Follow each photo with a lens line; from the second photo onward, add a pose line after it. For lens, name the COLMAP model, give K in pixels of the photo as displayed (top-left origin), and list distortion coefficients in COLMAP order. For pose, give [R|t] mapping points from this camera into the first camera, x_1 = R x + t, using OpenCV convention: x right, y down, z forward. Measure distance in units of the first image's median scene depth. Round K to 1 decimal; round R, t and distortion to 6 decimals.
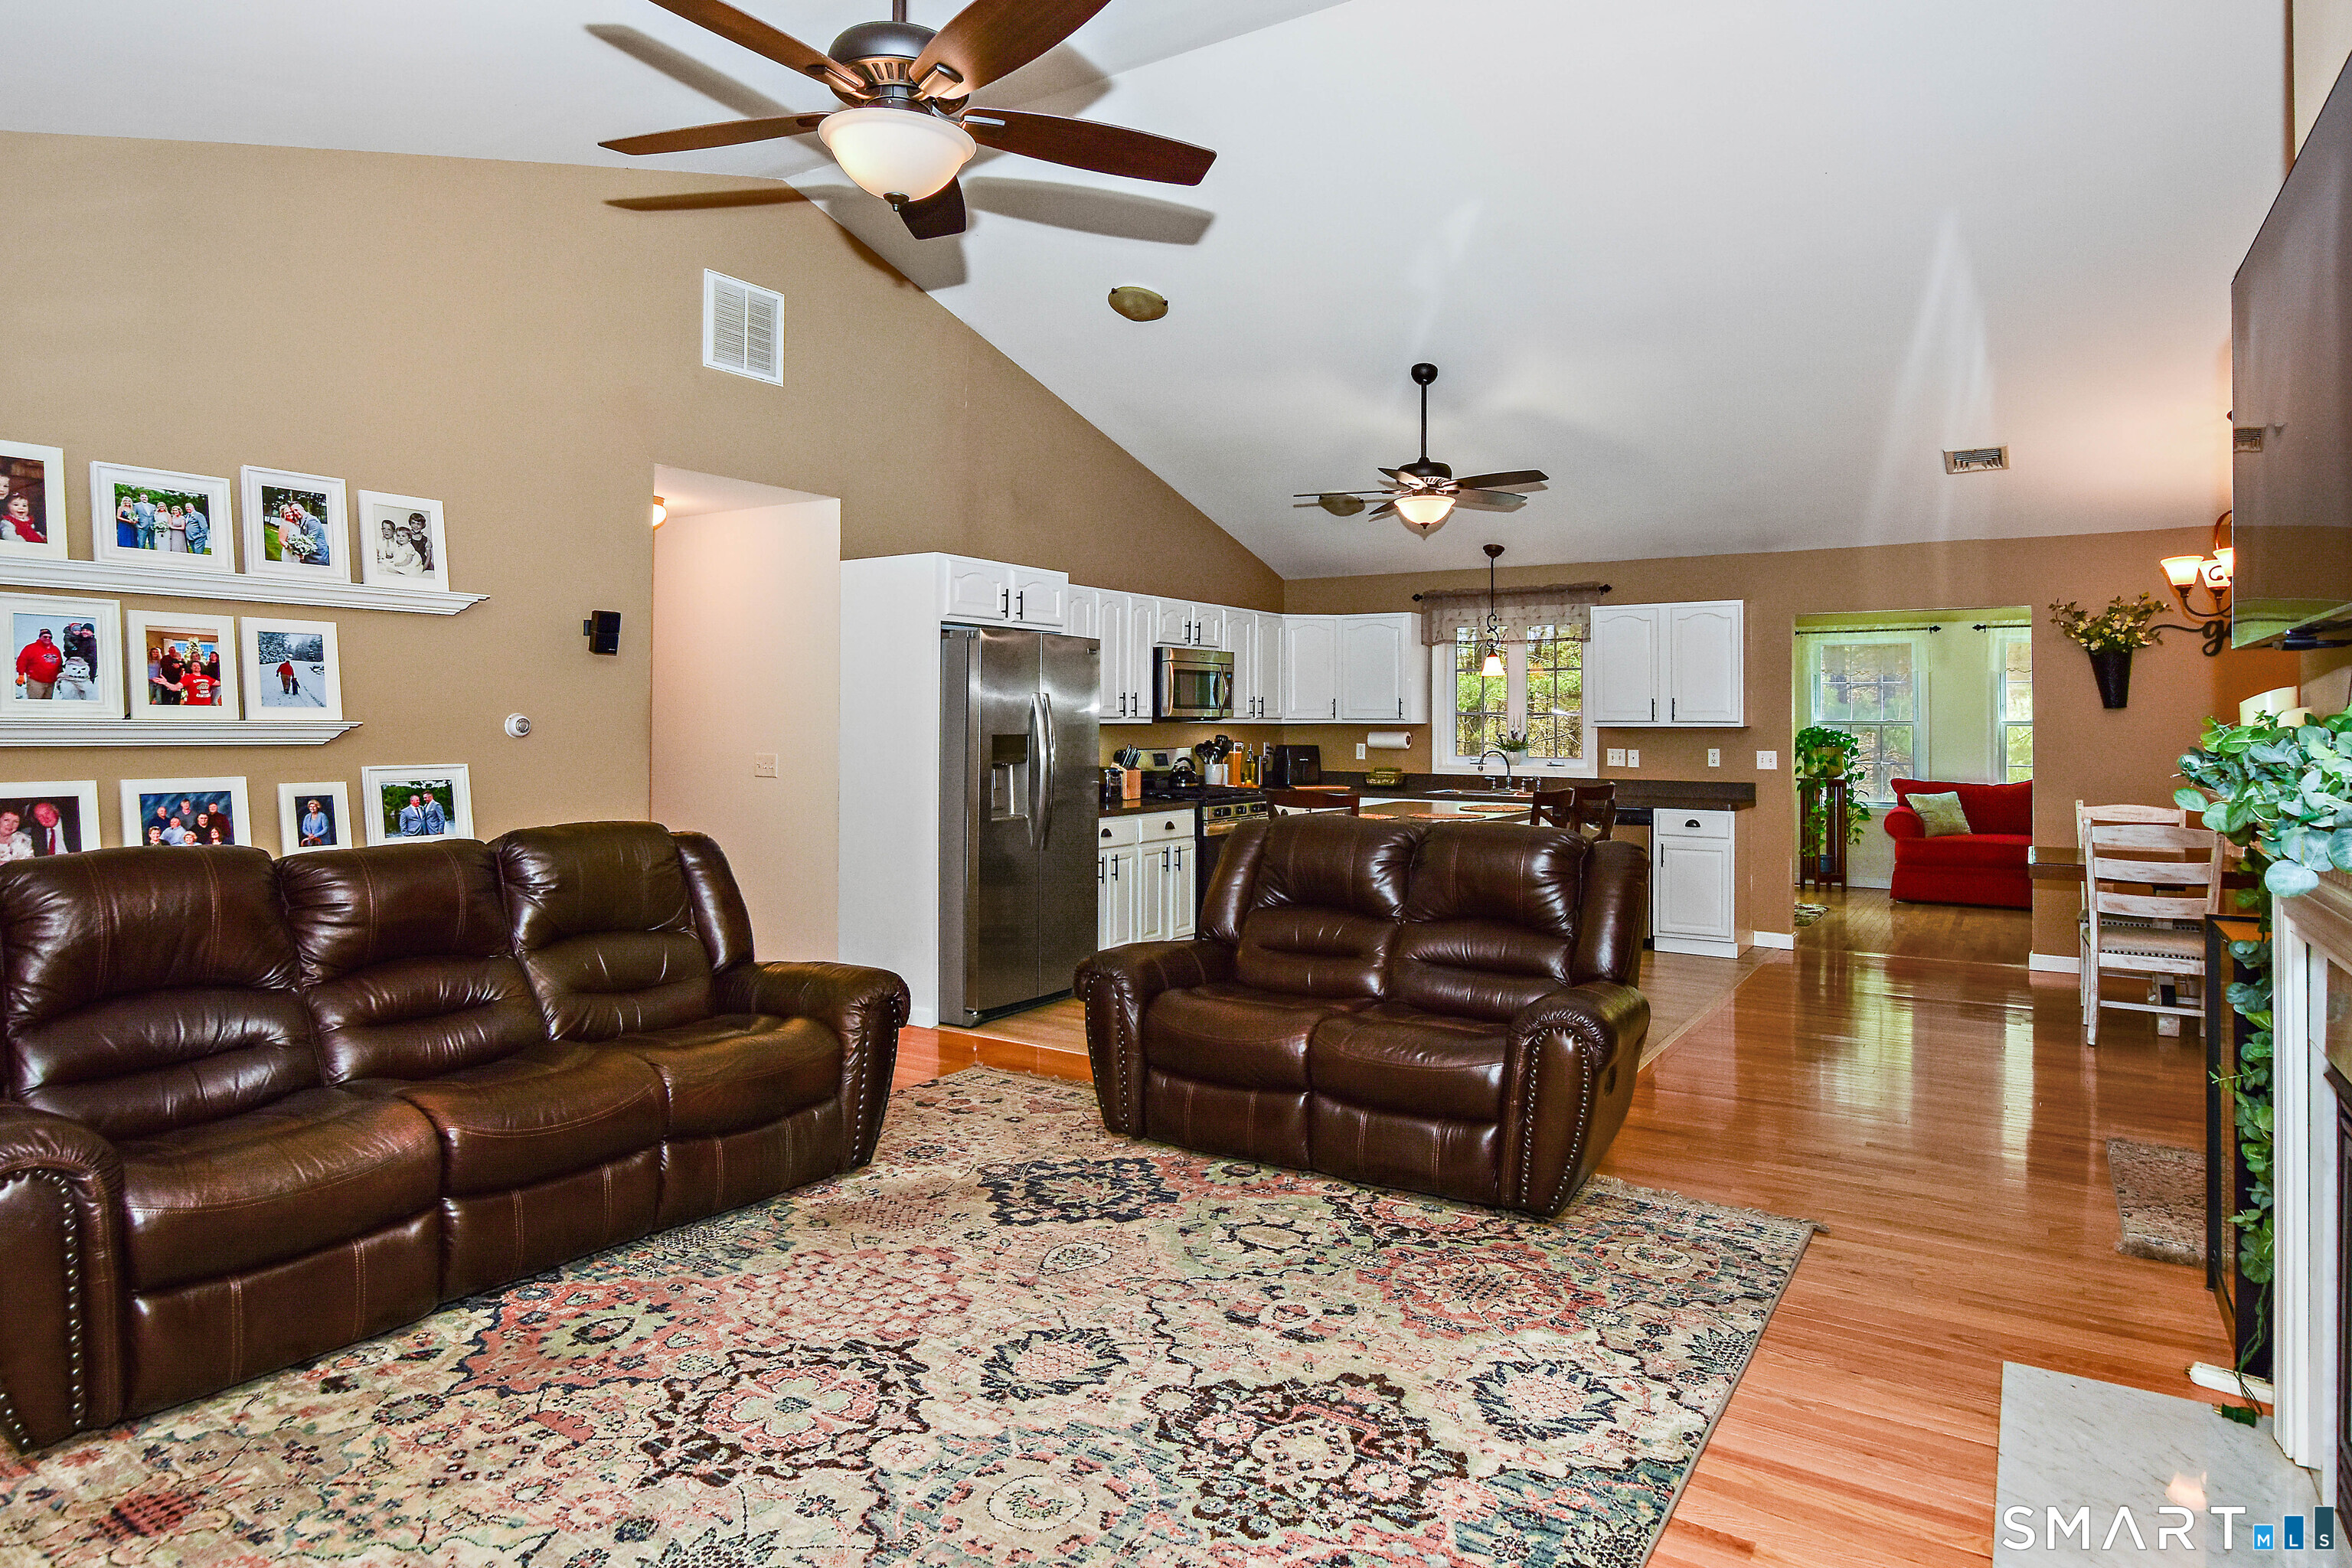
lens RADIAL K [[1336.0, 0, 1172.9], [0, 1336.0, 694.5], [0, 0, 1]] dist [-0.012905, 0.001550]
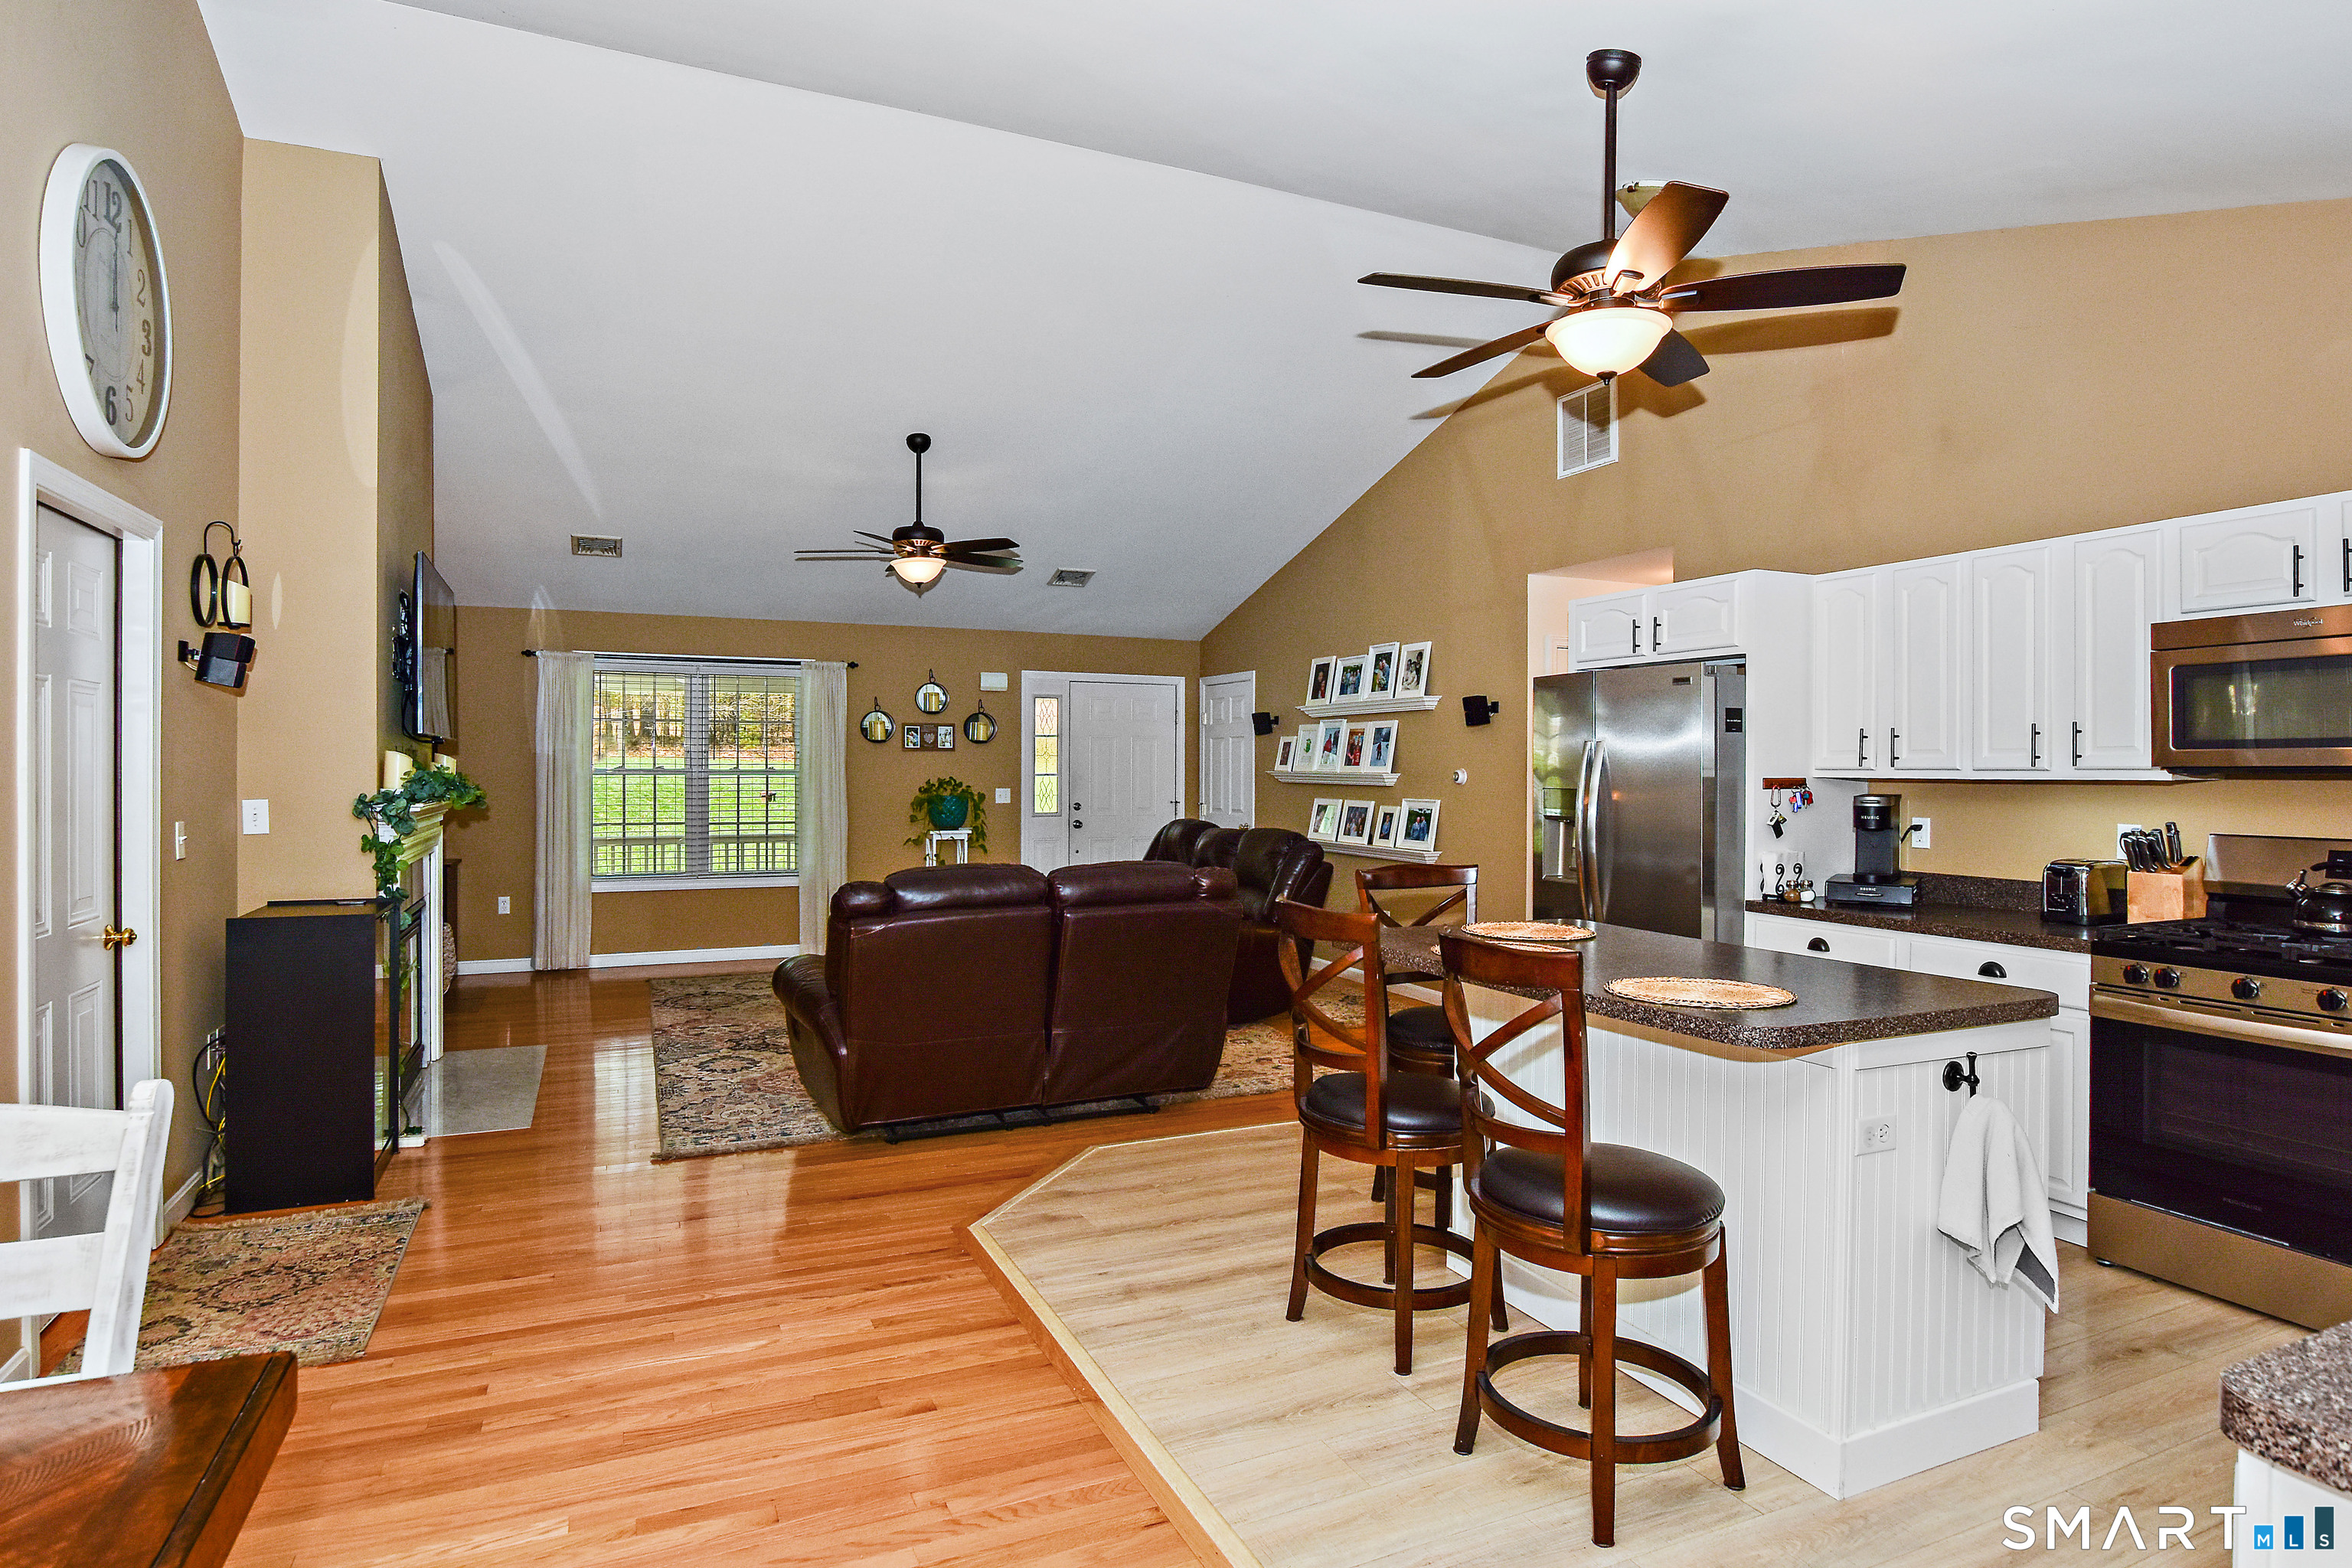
lens RADIAL K [[1283.1, 0, 1180.2], [0, 1283.1, 709.4], [0, 0, 1]] dist [-0.036816, 0.000946]
pose [[-0.539532, -0.052377, -0.840334, 1.335999], [0.000658, 0.998037, -0.062629, 0.055398], [0.841965, -0.034343, -0.538439, 2.211419]]
